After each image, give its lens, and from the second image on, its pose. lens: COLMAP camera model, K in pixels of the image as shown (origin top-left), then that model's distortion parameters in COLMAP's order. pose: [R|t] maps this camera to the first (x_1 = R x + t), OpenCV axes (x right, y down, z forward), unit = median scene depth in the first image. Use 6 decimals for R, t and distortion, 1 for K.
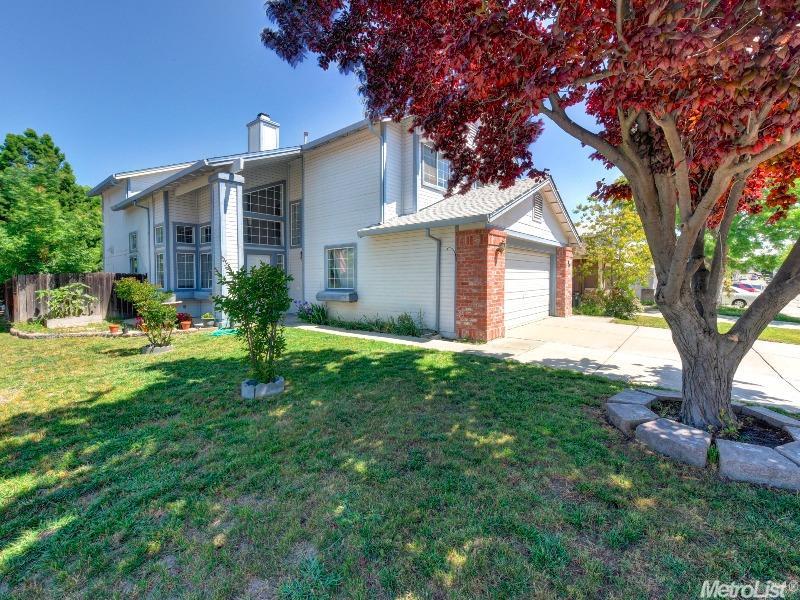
lens RADIAL K [[355.3, 0, 400.0], [0, 355.3, 294.1], [0, 0, 1]] dist [0.009389, -0.002726]
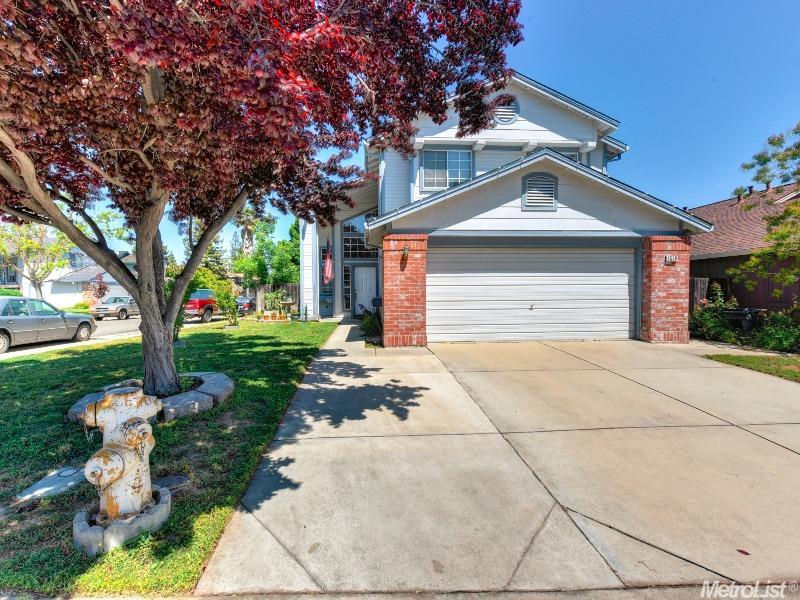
lens RADIAL K [[382.0, 0, 397.4], [0, 382.0, 299.6], [0, 0, 1]] dist [0.020167, 0.000049]
pose [[0.702834, 0.020332, -0.711063, 0.782702], [-0.029207, 0.999573, -0.000287, -0.001257], [0.710754, 0.020970, 0.703128, 0.203275]]
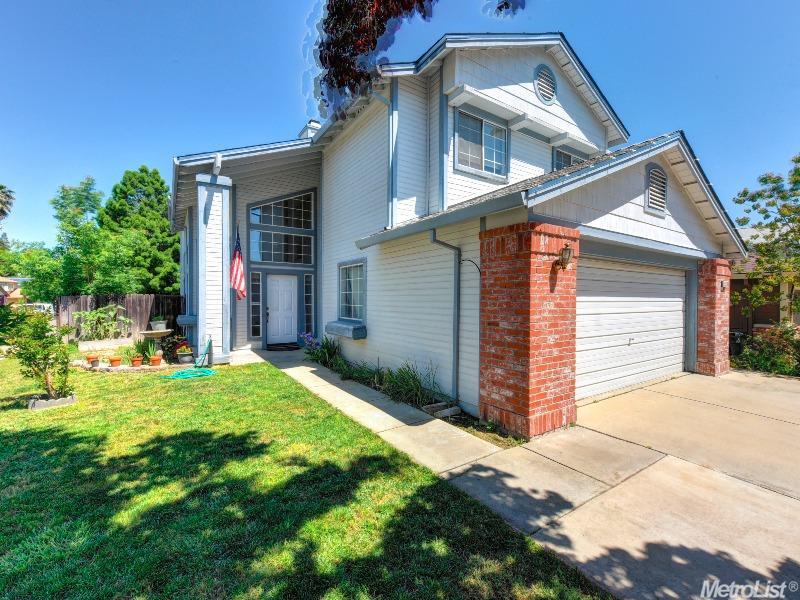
lens RADIAL K [[355.3, 0, 402.2], [0, 355.3, 301.5], [0, 0, 1]] dist [0.009389, -0.002726]
pose [[0.958011, 0.015784, -0.286295, 0.162492], [-0.025762, 0.999184, -0.031117, -0.034838], [0.285571, 0.037186, 0.957636, 0.337822]]
